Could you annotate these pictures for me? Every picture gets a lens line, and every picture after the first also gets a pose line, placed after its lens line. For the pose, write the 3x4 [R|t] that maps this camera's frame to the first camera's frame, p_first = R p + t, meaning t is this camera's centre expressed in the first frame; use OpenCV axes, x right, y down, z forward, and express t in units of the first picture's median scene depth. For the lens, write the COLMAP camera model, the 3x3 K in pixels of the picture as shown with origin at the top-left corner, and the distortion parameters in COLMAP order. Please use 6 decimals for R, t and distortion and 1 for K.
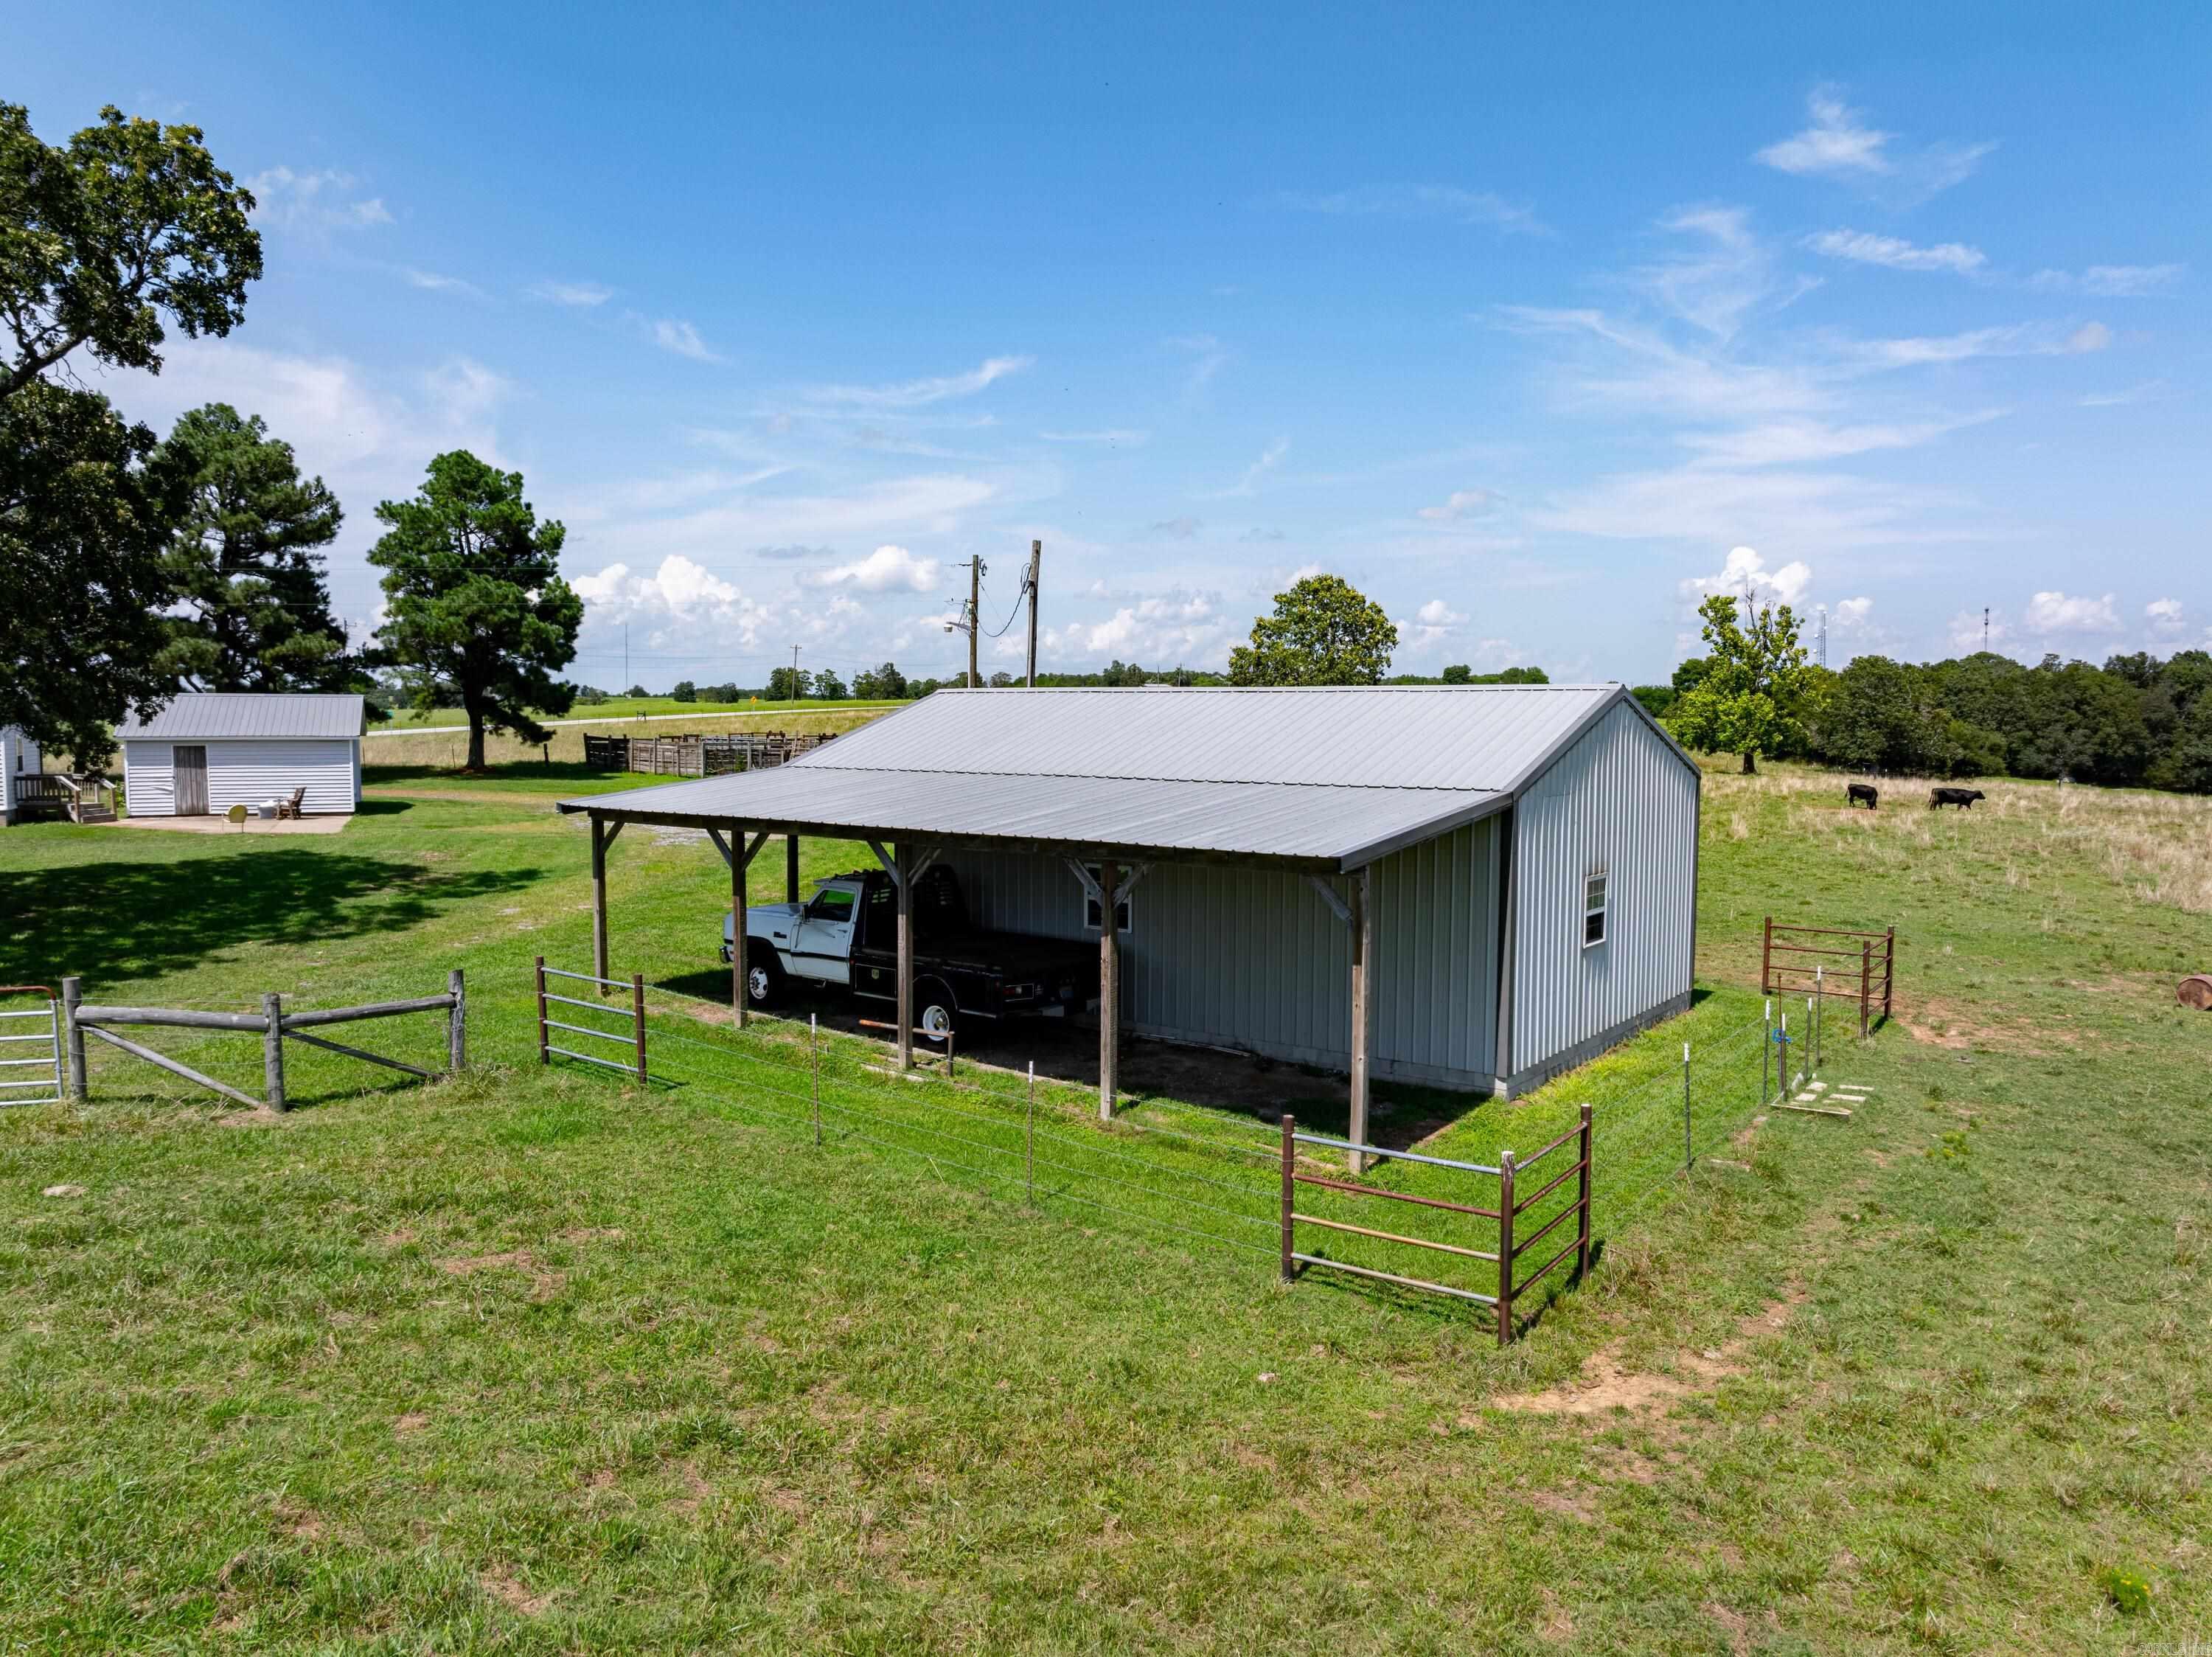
lens RADIAL K [[1506.0, 0, 1106.0], [0, 1506.0, 828.5], [0, 0, 1]] dist [0.002624, 0.001156]
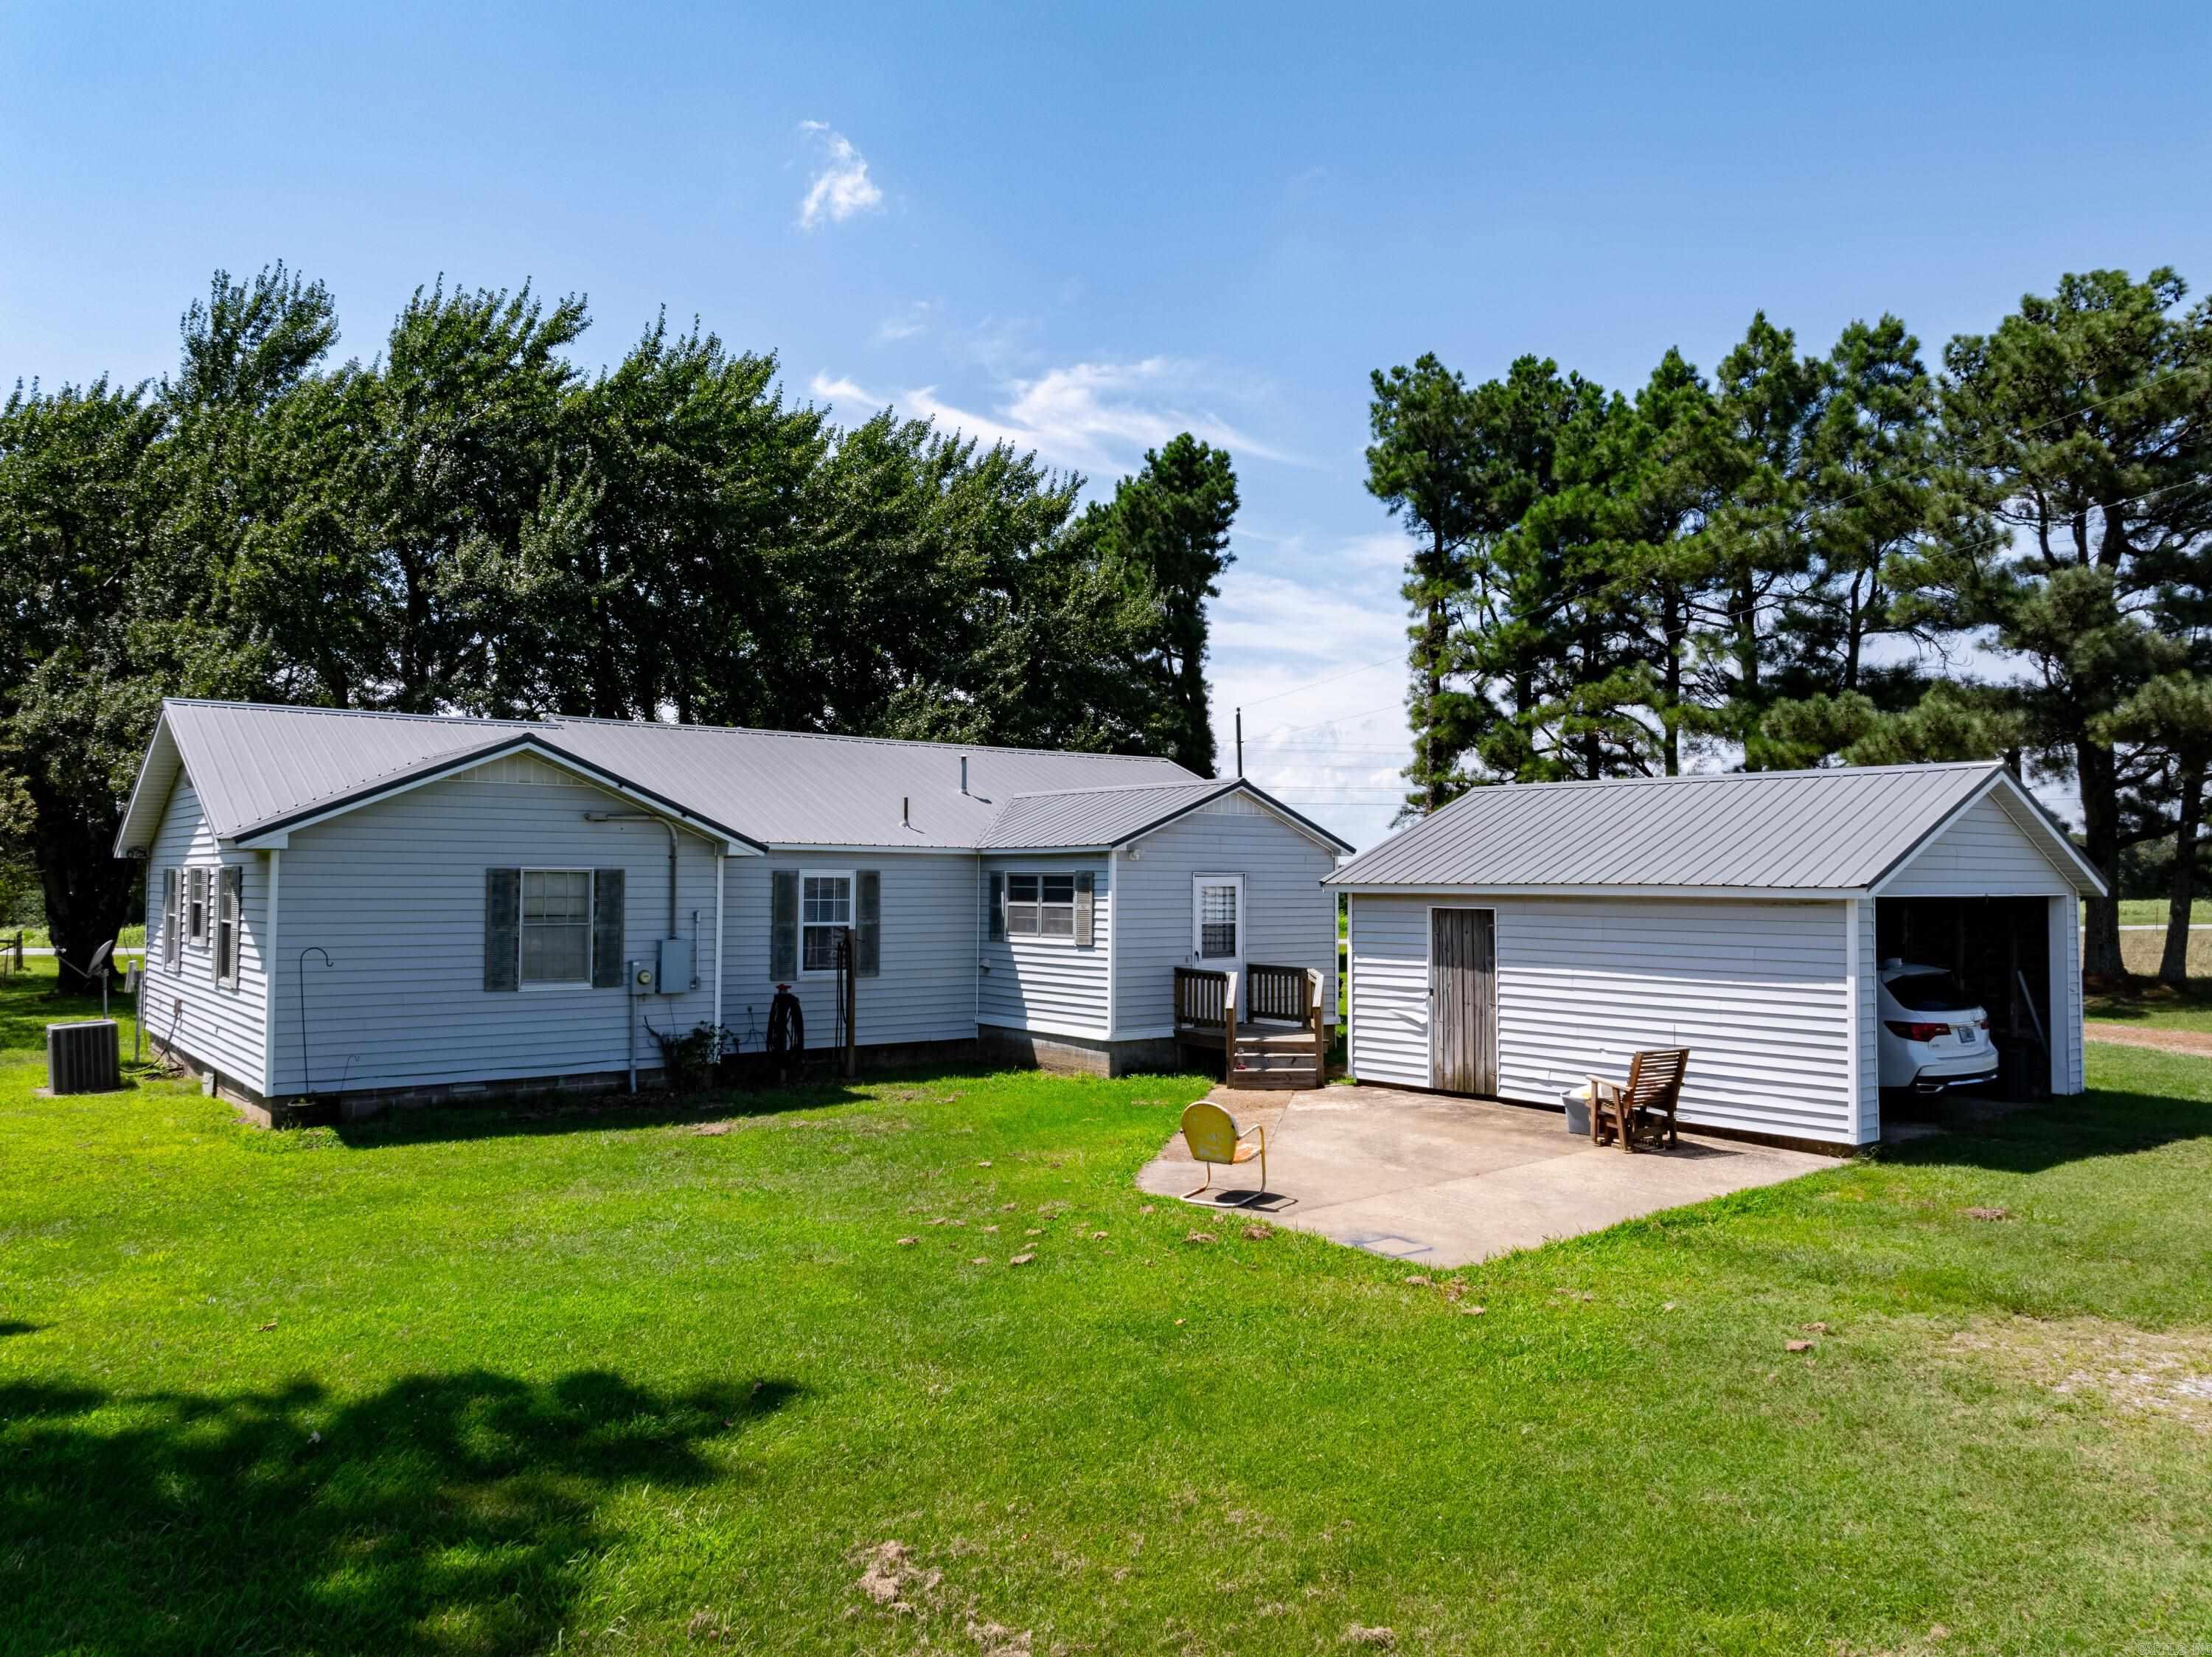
lens RADIAL K [[1506.0, 0, 1106.0], [0, 1506.0, 828.5], [0, 0, 1]] dist [0.002624, 0.001156]
pose [[0.259645, -0.020906, -0.965478, -0.140059], [-0.076811, 0.996151, -0.042227, -0.030113], [0.962645, 0.085123, 0.257039, 0.455104]]
